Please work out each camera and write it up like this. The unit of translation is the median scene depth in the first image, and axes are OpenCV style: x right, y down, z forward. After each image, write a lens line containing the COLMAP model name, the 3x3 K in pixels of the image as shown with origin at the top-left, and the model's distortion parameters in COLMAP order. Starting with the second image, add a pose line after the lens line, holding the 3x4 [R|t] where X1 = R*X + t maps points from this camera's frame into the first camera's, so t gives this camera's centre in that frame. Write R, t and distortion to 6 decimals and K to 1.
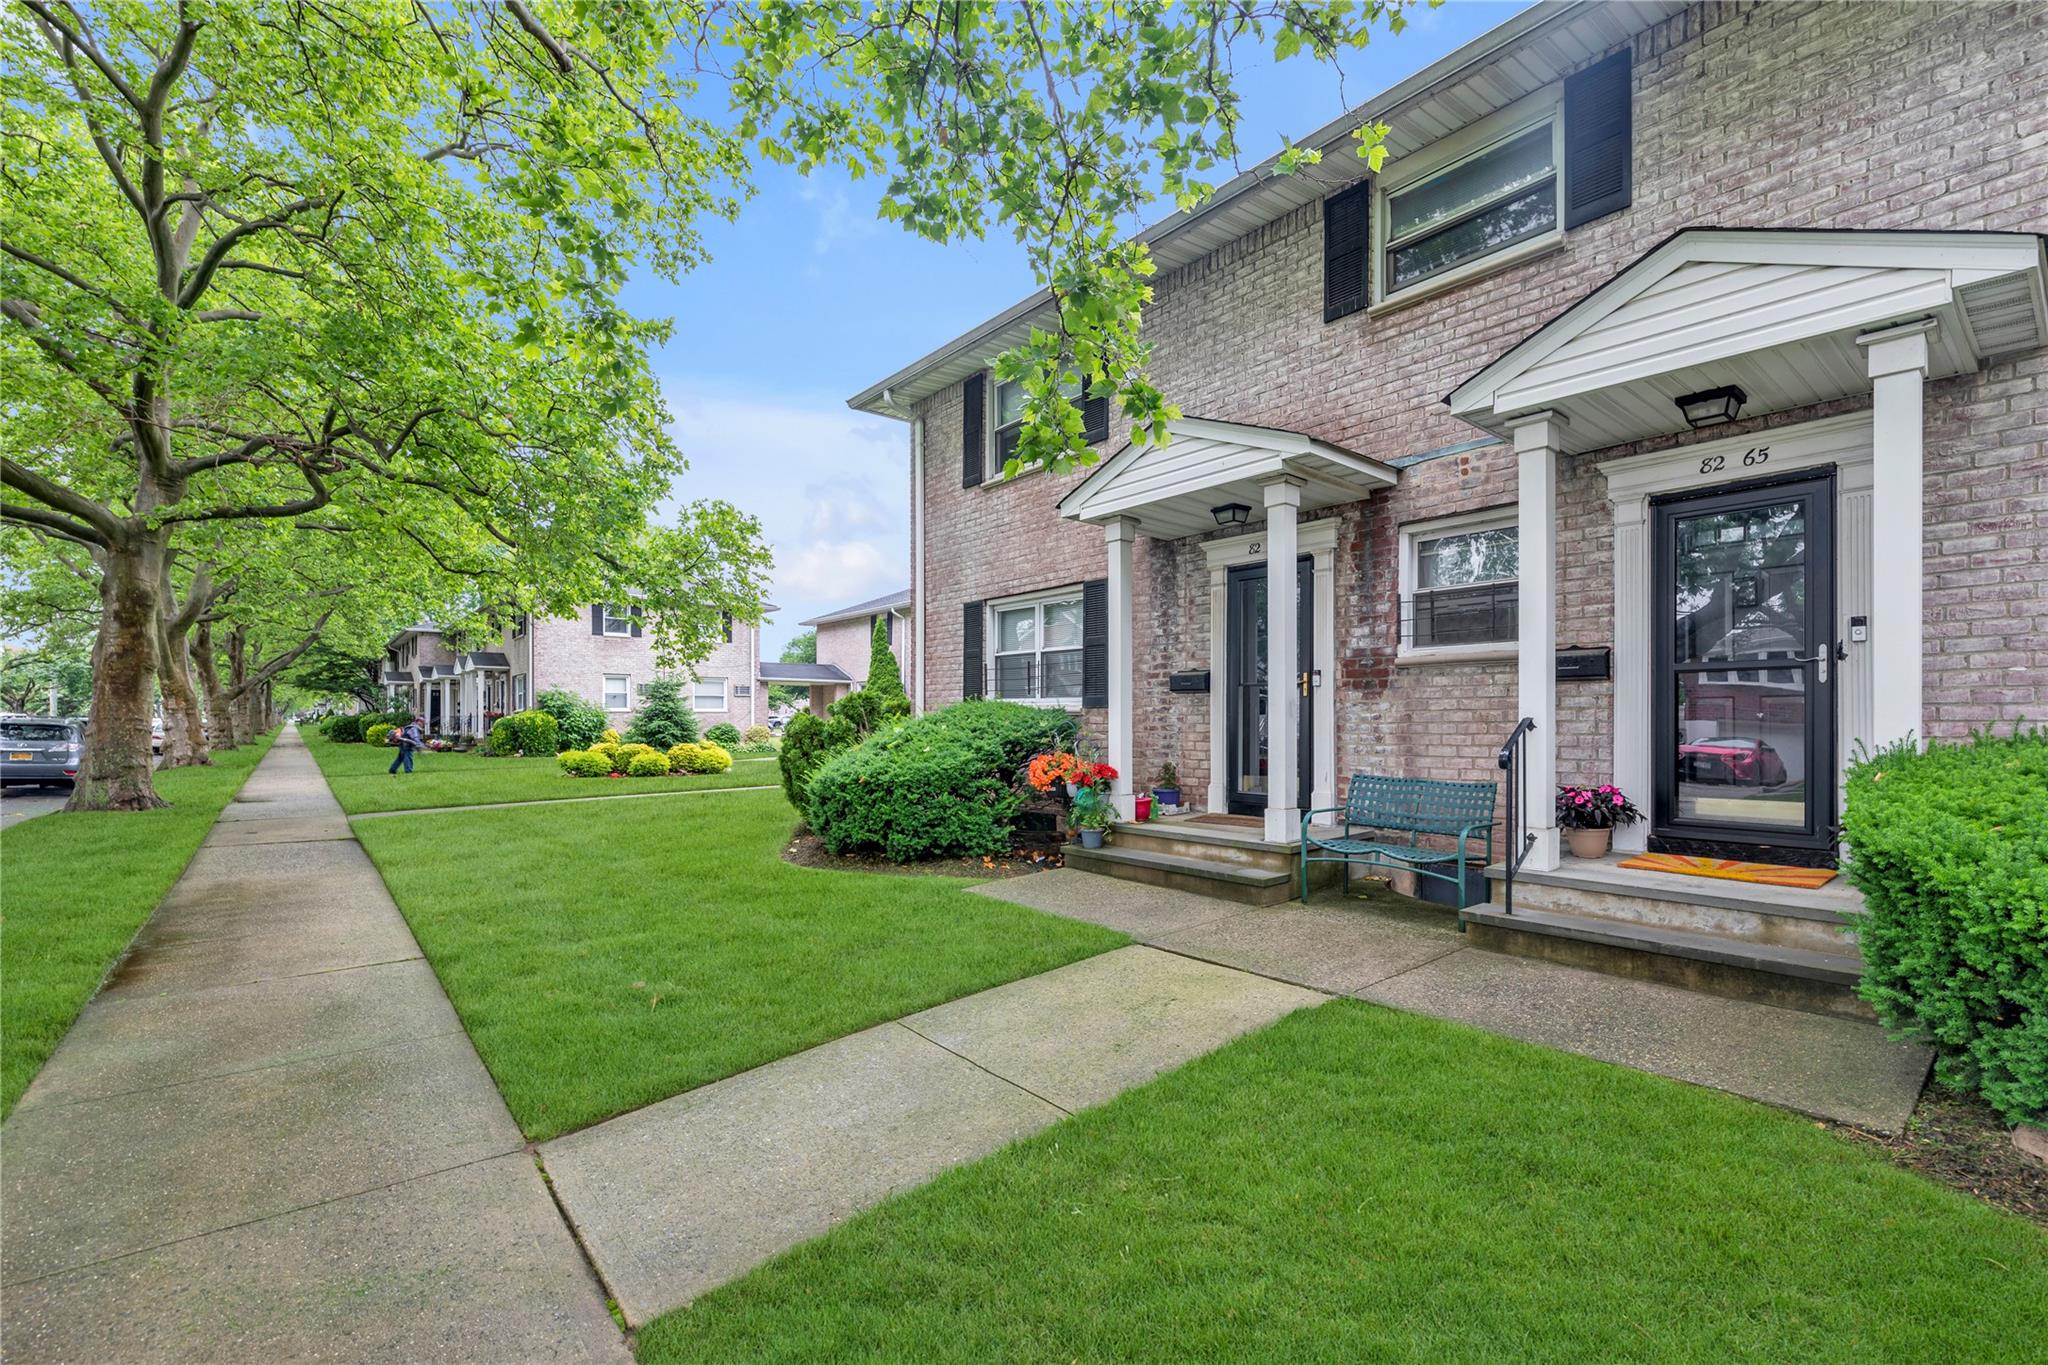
lens RADIAL K [[889.0, 0, 1003.1], [0, 889.0, 711.9], [0, 0, 1]] dist [-0.002270, -0.000474]
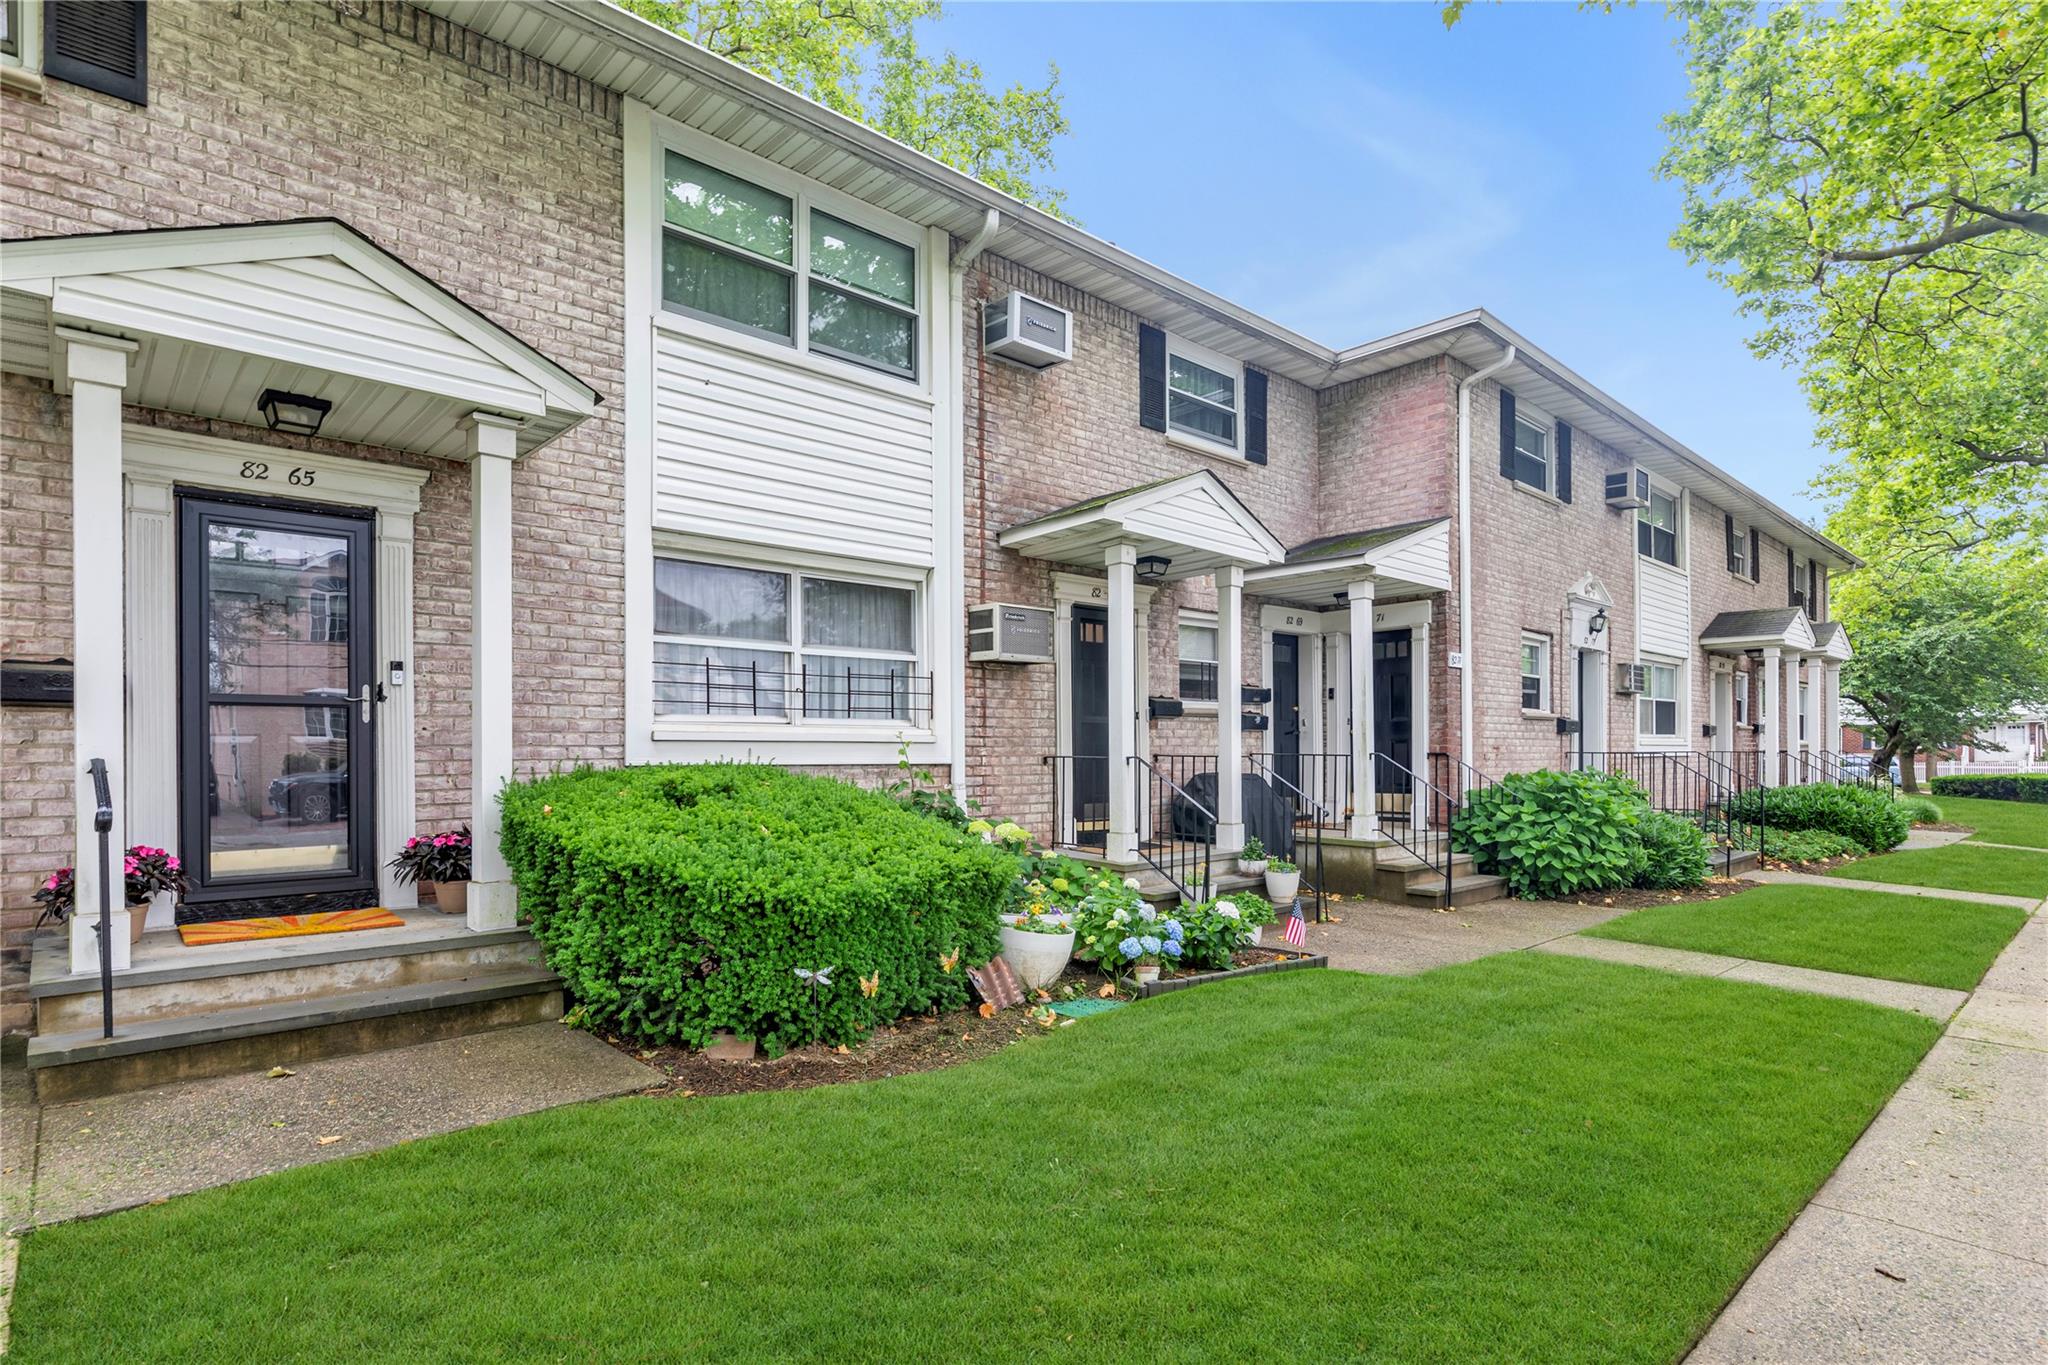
lens RADIAL K [[1040.7, 0, 980.2], [0, 1040.7, 758.5], [0, 0, 1]] dist [-0.000311, -0.000781]
pose [[-0.054621, -0.001863, 0.998505, -0.315615], [-0.000888, 0.999998, 0.001817, 0.004986], [-0.998507, -0.000788, -0.054623, 0.389284]]
